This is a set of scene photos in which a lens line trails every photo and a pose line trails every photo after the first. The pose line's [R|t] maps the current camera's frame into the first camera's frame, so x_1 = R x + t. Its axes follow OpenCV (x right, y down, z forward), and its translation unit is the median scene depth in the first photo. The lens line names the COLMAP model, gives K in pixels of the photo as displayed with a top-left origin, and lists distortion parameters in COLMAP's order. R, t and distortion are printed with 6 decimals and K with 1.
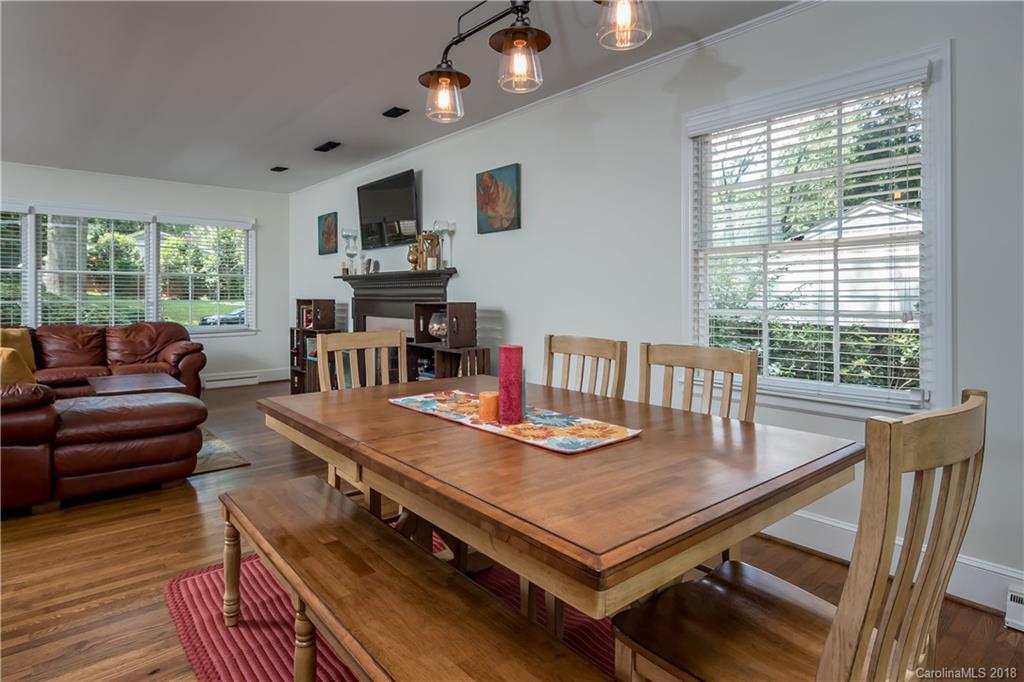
lens RADIAL K [[550.3, 0, 502.5], [0, 550.3, 303.0], [0, 0, 1]] dist [-0.000883, -0.000870]
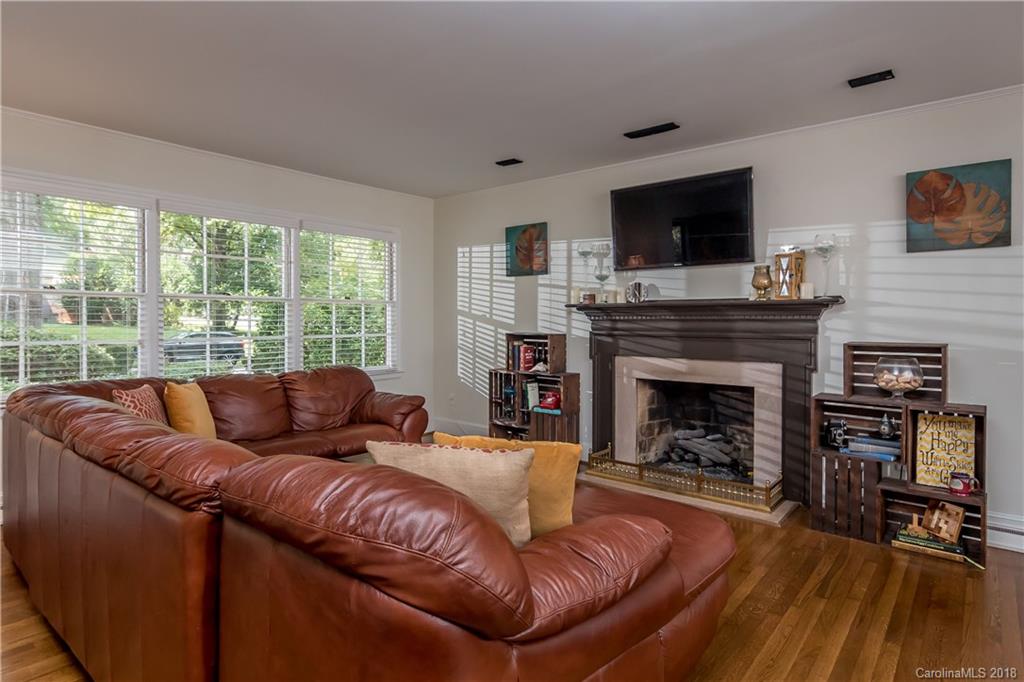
lens RADIAL K [[550.3, 0, 512.2], [0, 550.3, 334.4], [0, 0, 1]] dist [-0.000883, -0.000870]
pose [[0.985323, -0.006272, 0.170582, -0.556881], [0.003735, 0.999878, 0.015191, -0.019549], [-0.170657, -0.014331, 0.985226, 0.262084]]
